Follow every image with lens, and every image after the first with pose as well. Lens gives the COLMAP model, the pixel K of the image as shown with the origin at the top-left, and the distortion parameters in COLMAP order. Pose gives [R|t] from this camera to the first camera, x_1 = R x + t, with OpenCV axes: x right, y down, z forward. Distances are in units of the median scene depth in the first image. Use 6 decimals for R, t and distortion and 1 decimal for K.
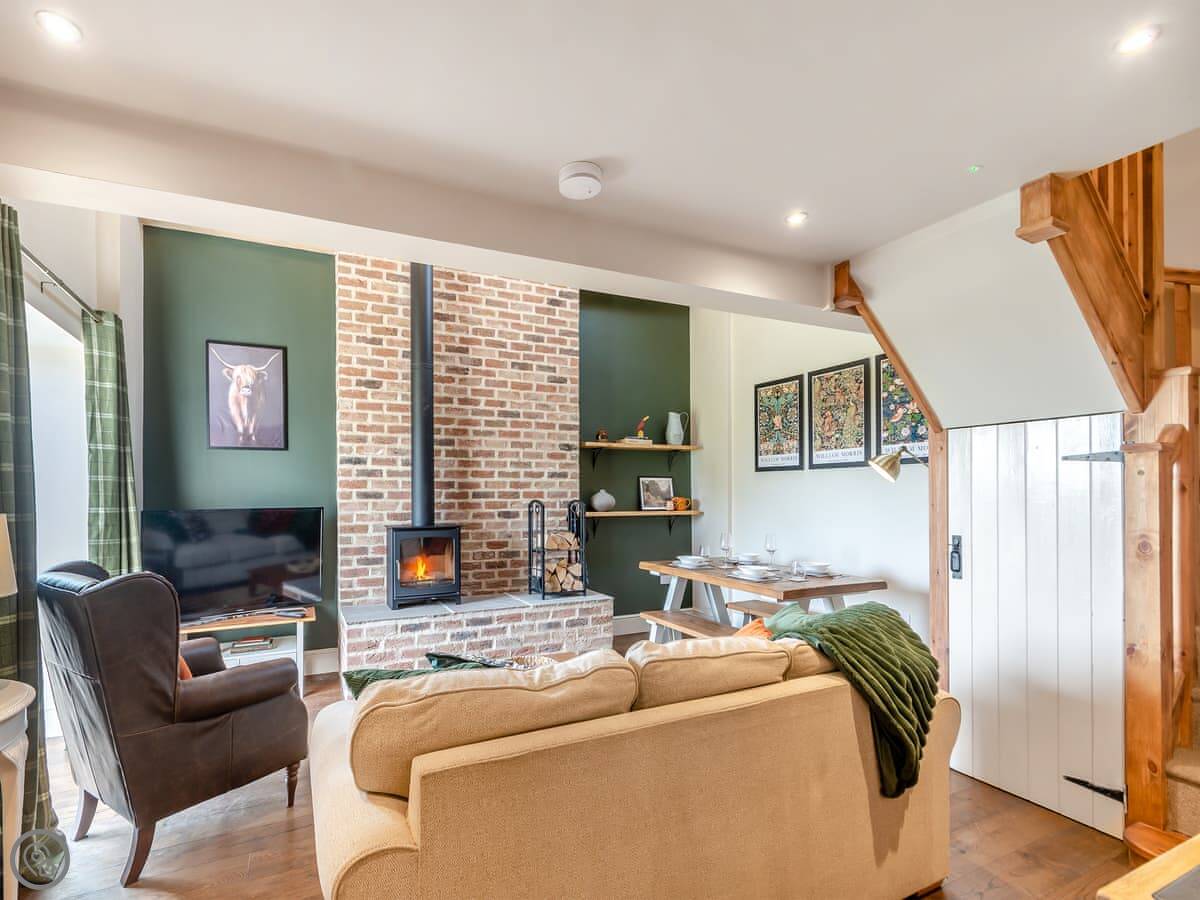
lens RADIAL K [[543.2, 0, 512.1], [0, 543.2, 490.9], [0, 0, 1]] dist [-0.003735, -0.001712]
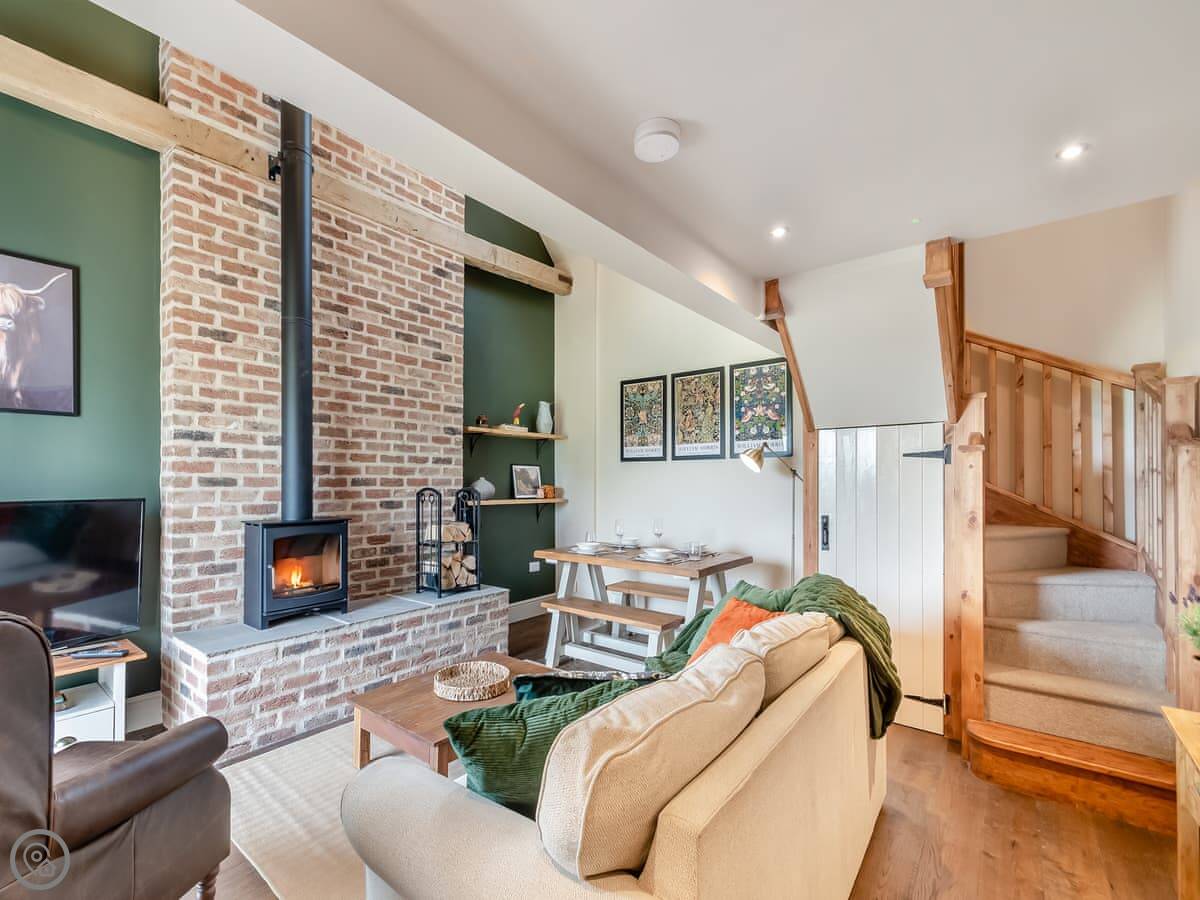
lens RADIAL K [[543.2, 0, 559.0], [0, 543.2, 480.4], [0, 0, 1]] dist [-0.003735, -0.001712]
pose [[0.889824, 0.004919, 0.456277, -0.182072], [-0.005220, 0.999986, -0.000600, 0.003888], [-0.456274, -0.001847, 0.889837, 0.108211]]
